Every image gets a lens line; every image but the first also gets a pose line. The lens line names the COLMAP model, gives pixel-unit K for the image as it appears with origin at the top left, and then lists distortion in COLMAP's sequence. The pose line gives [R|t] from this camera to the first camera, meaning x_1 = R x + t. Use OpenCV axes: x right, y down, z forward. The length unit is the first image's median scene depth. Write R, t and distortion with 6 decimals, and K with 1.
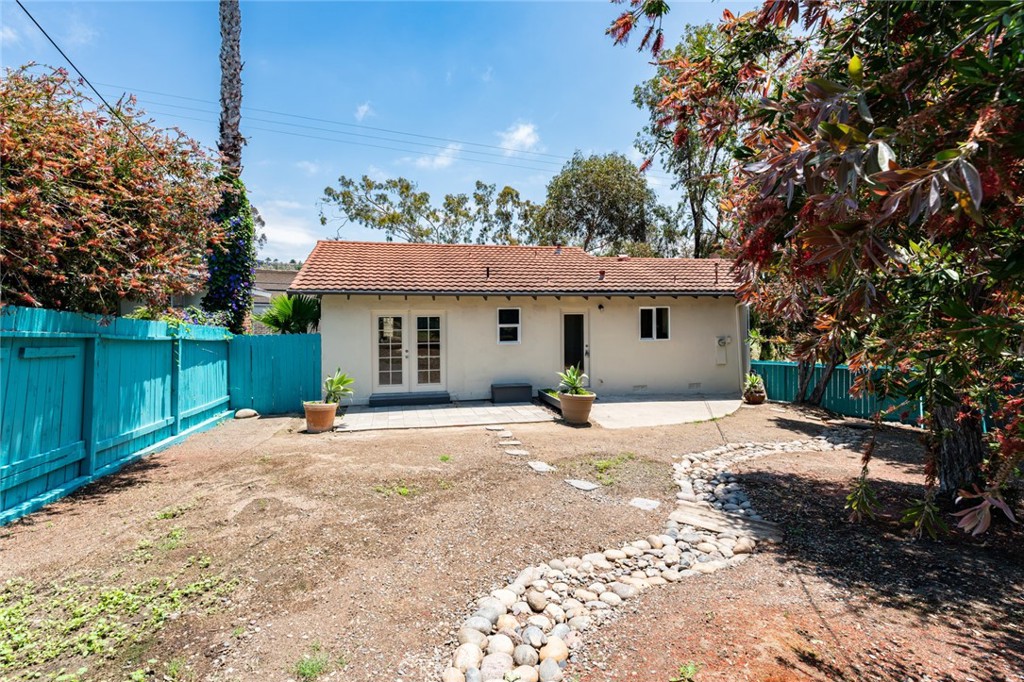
lens RADIAL K [[388.6, 0, 540.7], [0, 388.6, 322.8], [0, 0, 1]] dist [-0.001053, -0.000298]
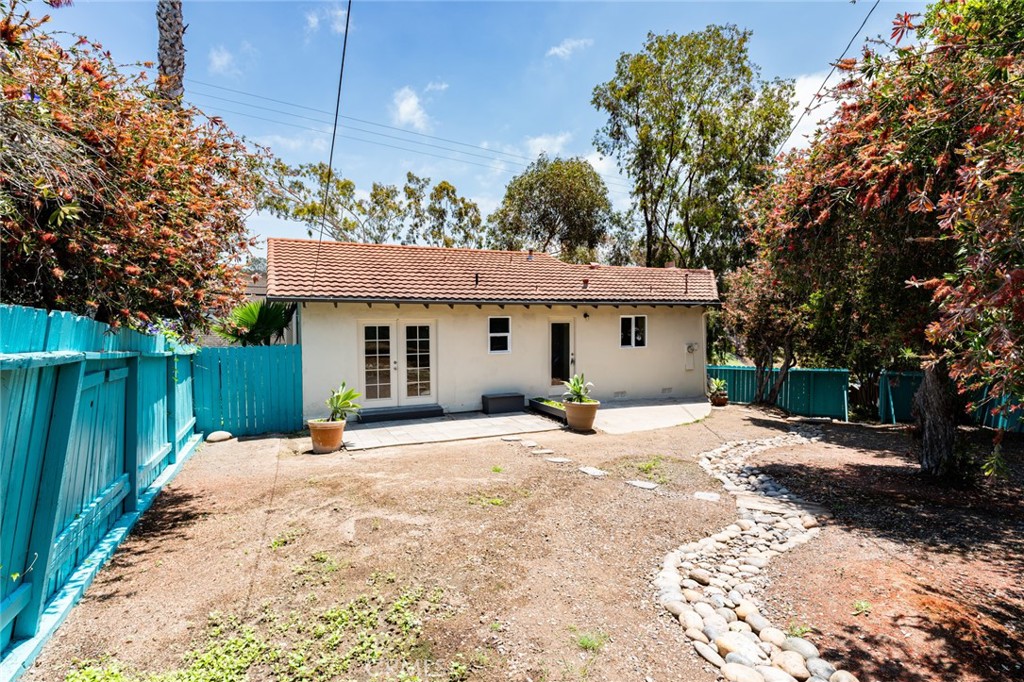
lens RADIAL K [[416.7, 0, 512.0], [0, 416.7, 341.0], [0, 0, 1]] dist [-0.000333, -0.000540]
pose [[0.984608, -0.007399, 0.174619, -0.252000], [0.001148, 0.999356, 0.035872, -0.015599], [-0.174772, -0.035119, 0.983982, -0.039791]]
